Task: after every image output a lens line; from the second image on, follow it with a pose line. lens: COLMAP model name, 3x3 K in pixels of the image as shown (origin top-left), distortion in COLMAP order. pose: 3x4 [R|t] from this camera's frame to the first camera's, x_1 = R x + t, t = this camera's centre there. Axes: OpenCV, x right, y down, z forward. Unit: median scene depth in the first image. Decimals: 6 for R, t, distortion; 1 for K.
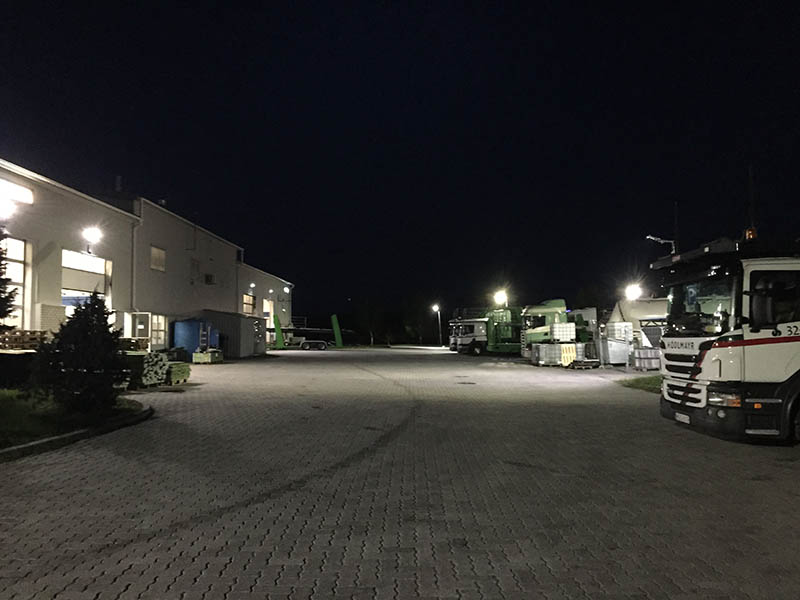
lens RADIAL K [[669.9, 0, 397.6], [0, 669.9, 301.3], [0, 0, 1]] dist [0.014047, -0.001707]
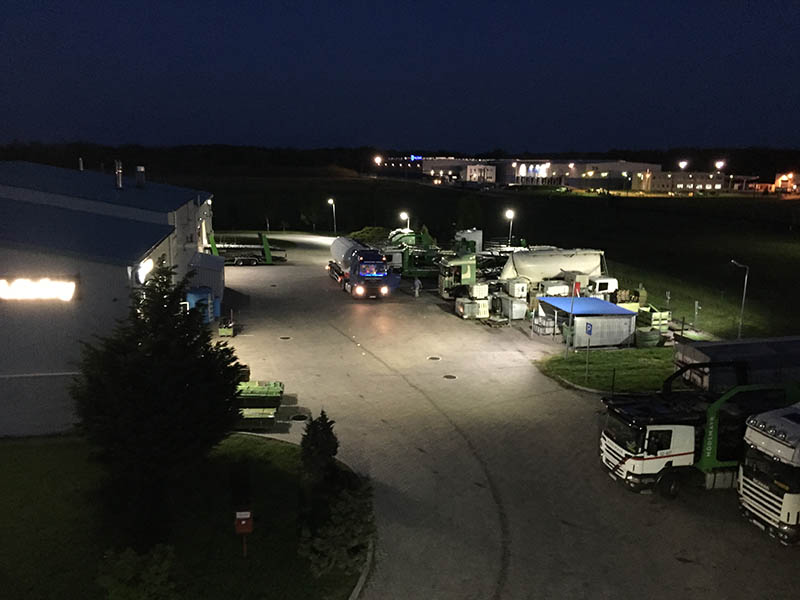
lens RADIAL K [[669.9, 0, 401.6], [0, 669.9, 300.0], [0, 0, 1]] dist [0.014047, -0.001707]
pose [[0.970074, -0.021331, 0.241873, -0.285361], [-0.041747, 0.966647, 0.252686, -0.331753], [-0.239196, -0.255222, 0.936828, -0.292281]]
